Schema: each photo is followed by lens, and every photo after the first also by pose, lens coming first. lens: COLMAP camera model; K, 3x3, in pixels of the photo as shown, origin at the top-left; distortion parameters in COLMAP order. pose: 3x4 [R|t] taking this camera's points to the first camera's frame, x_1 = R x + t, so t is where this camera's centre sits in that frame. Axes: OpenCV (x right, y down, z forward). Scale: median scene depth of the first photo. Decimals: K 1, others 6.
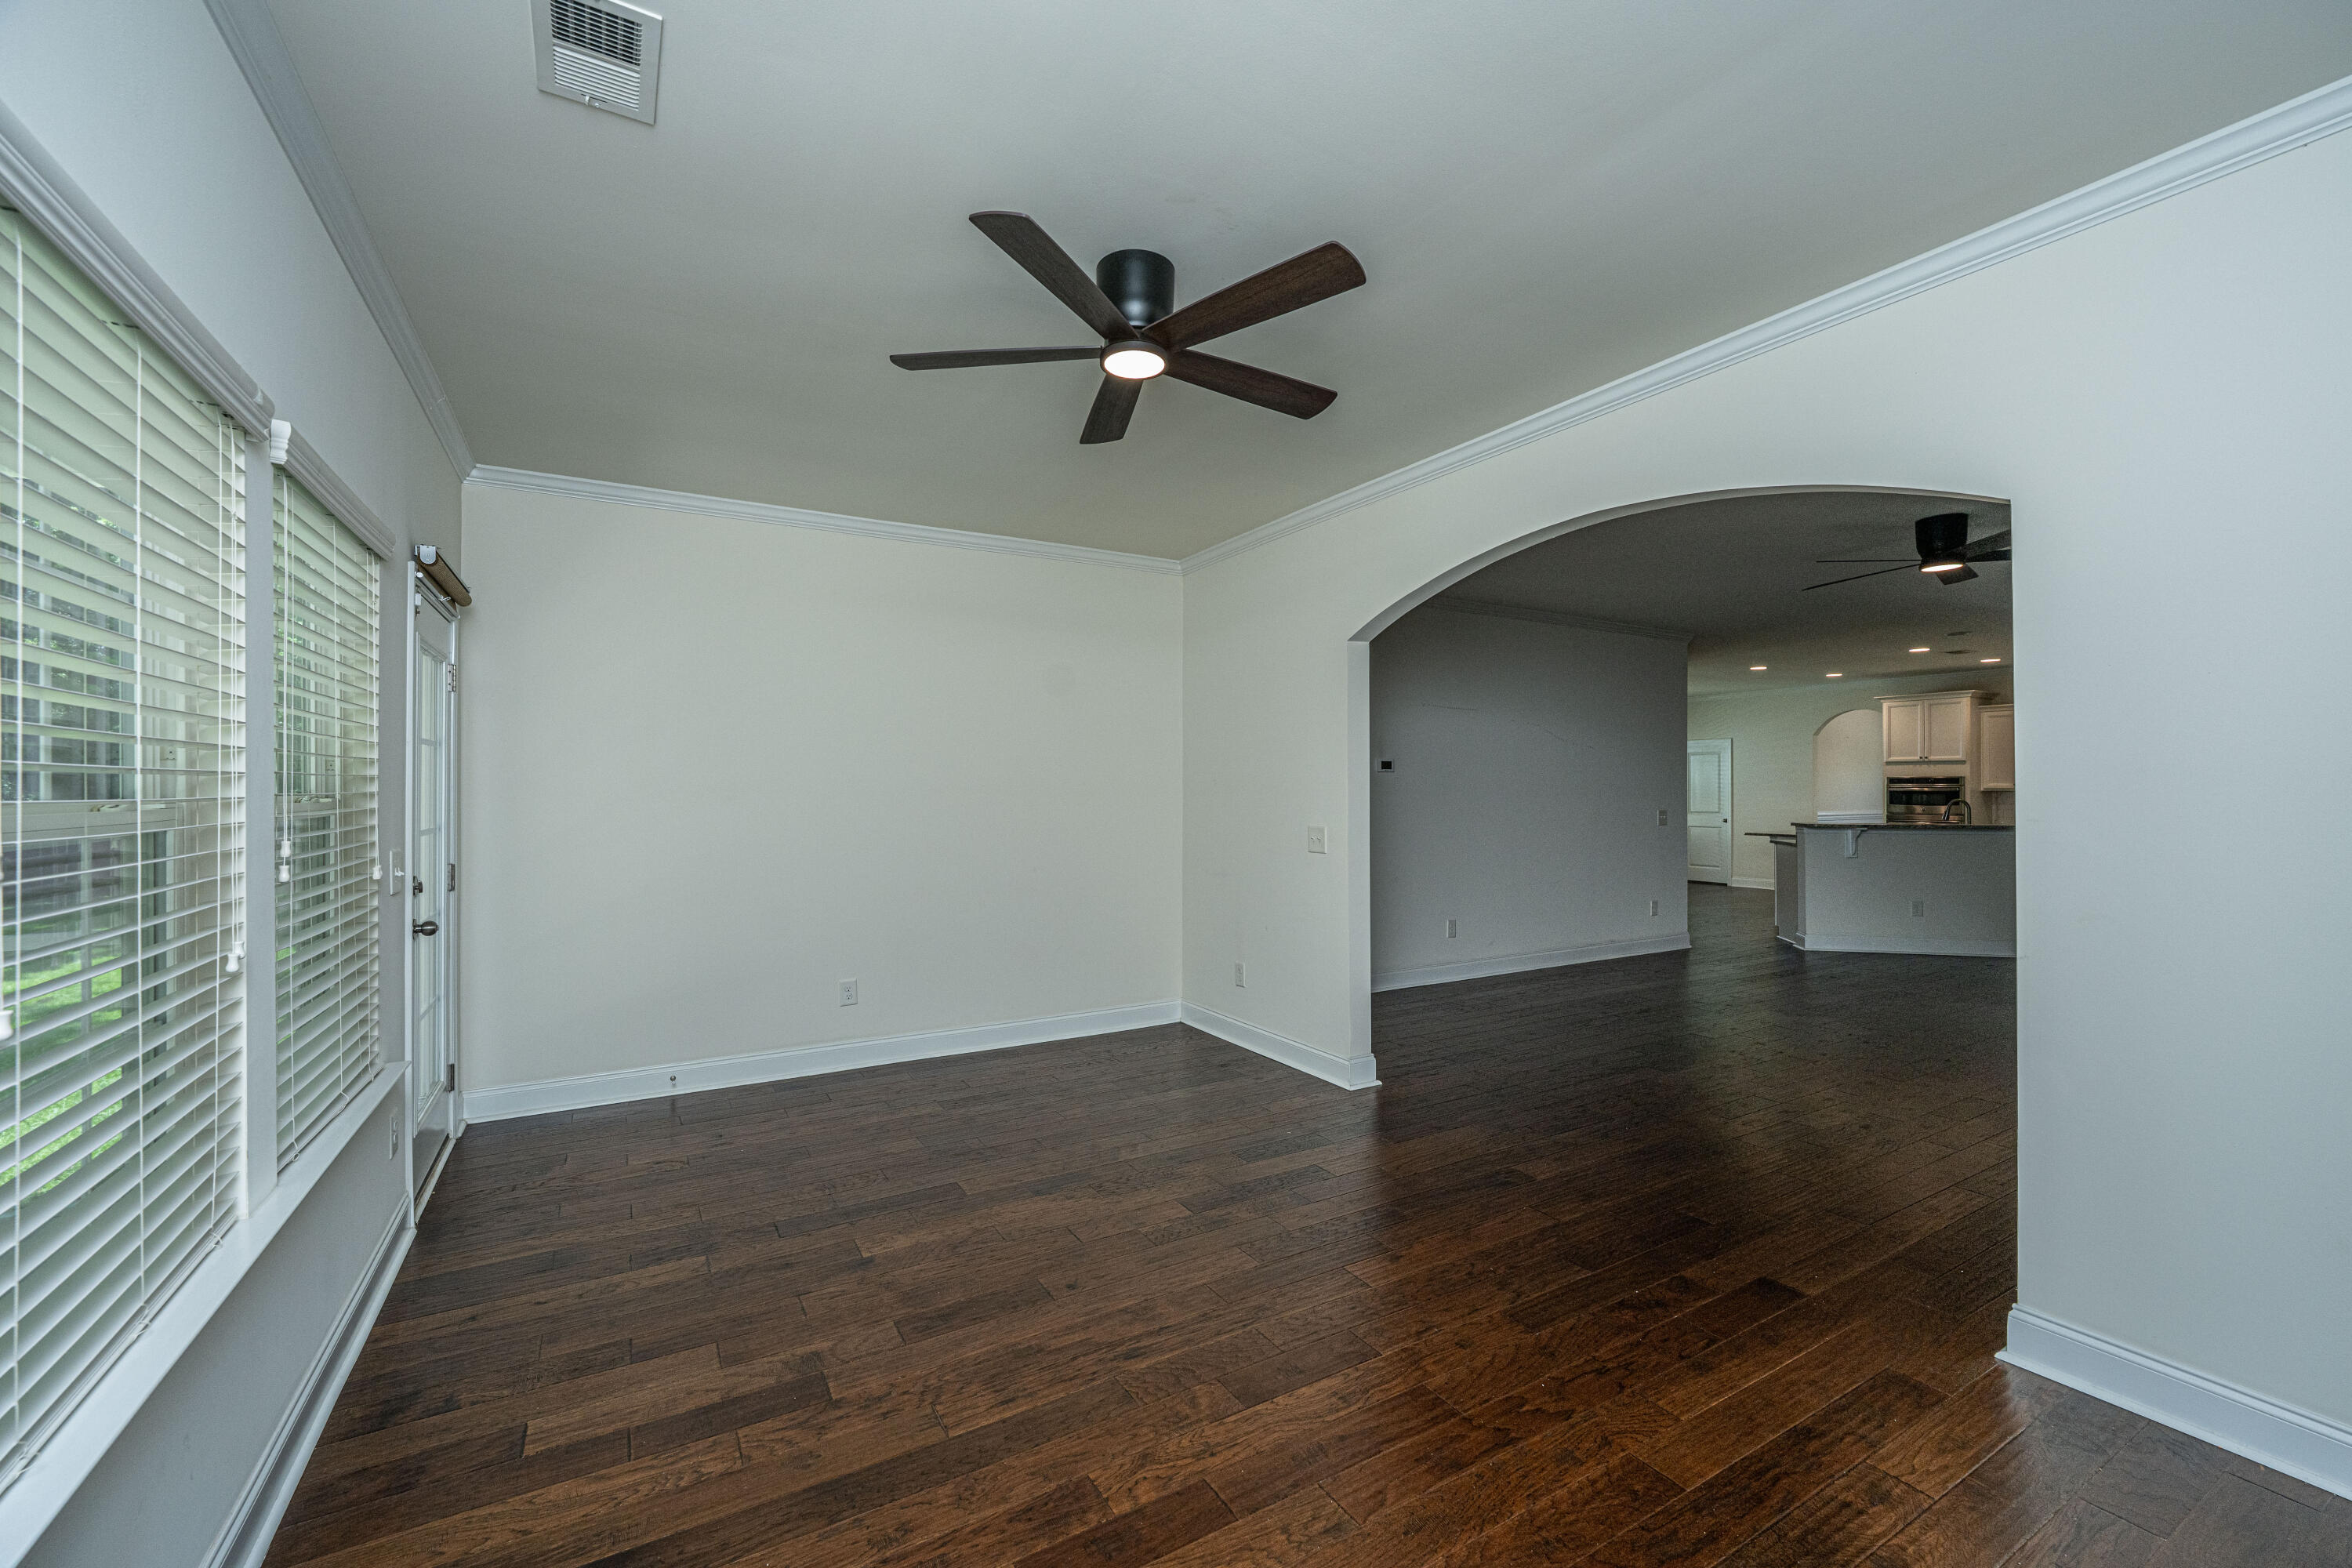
lens RADIAL K [[952.0, 0, 1161.1], [0, 952.0, 790.6], [0, 0, 1]] dist [0.000517, -0.000256]
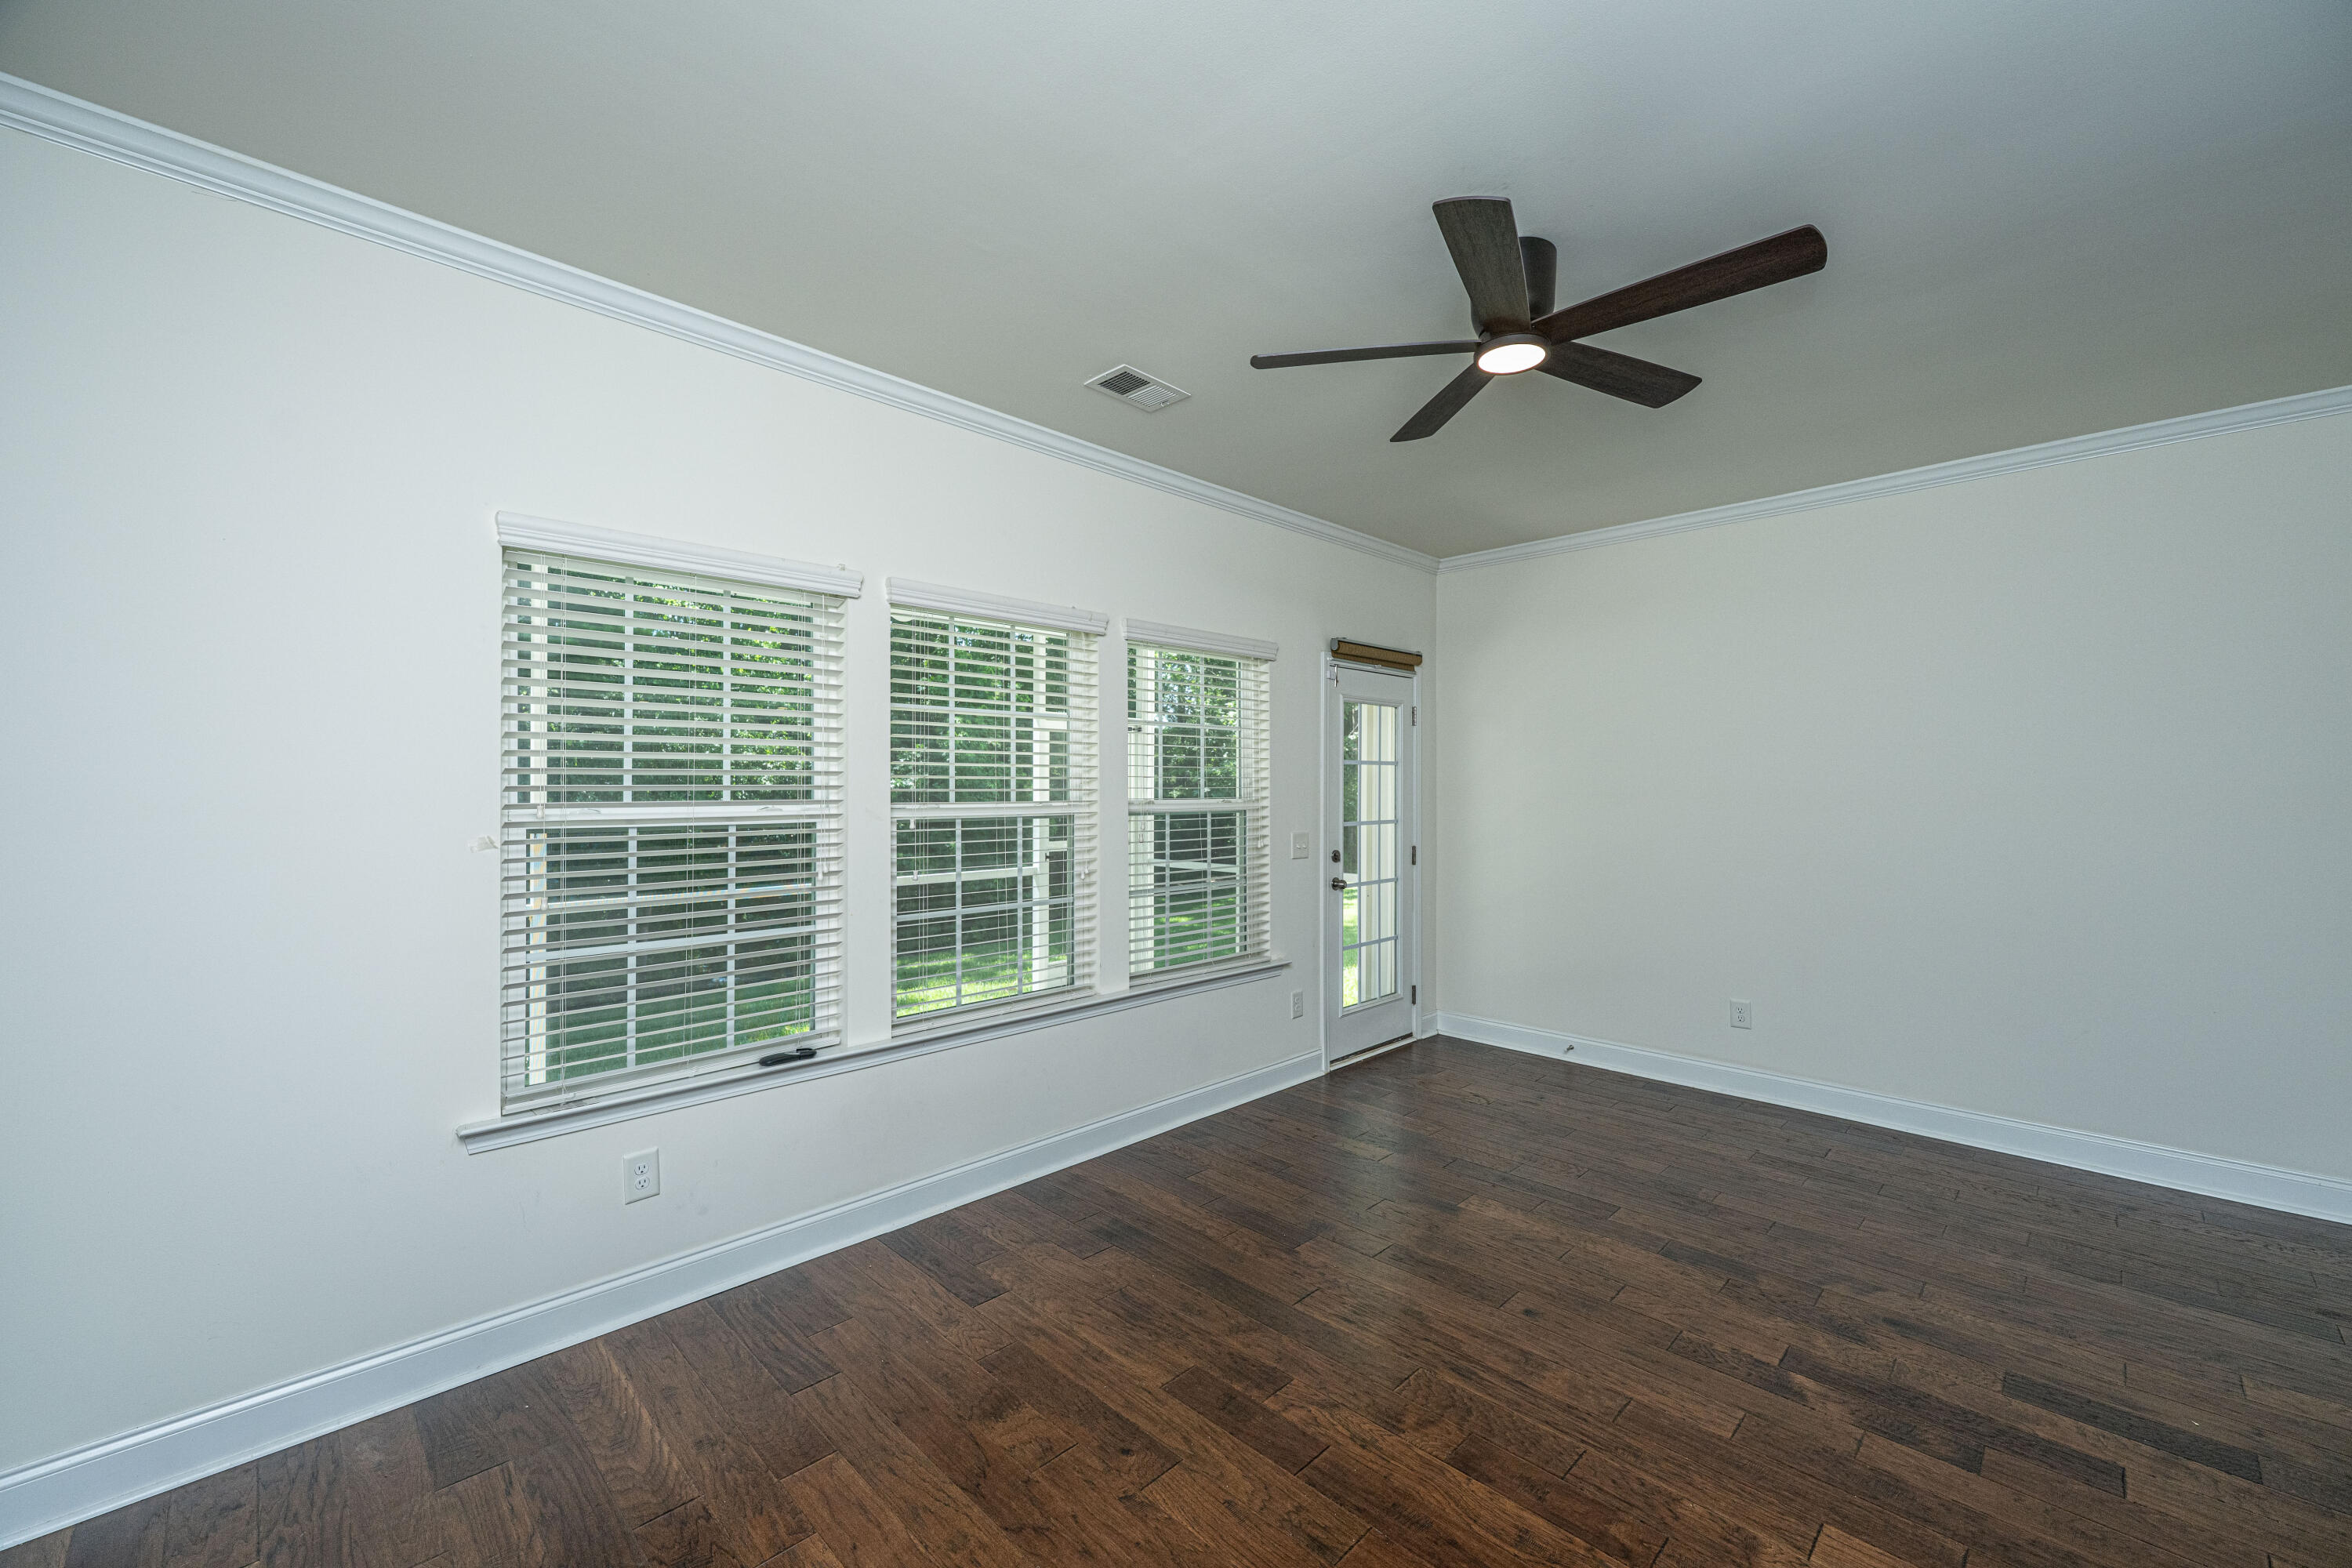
lens RADIAL K [[952.0, 0, 1185.7], [0, 952.0, 786.1], [0, 0, 1]] dist [0.000517, -0.000256]
pose [[0.248142, -0.000378, -0.968724, 0.616805], [-0.002284, 0.999997, -0.000975, -0.013286], [0.968721, 0.002455, 0.248141, 0.336878]]
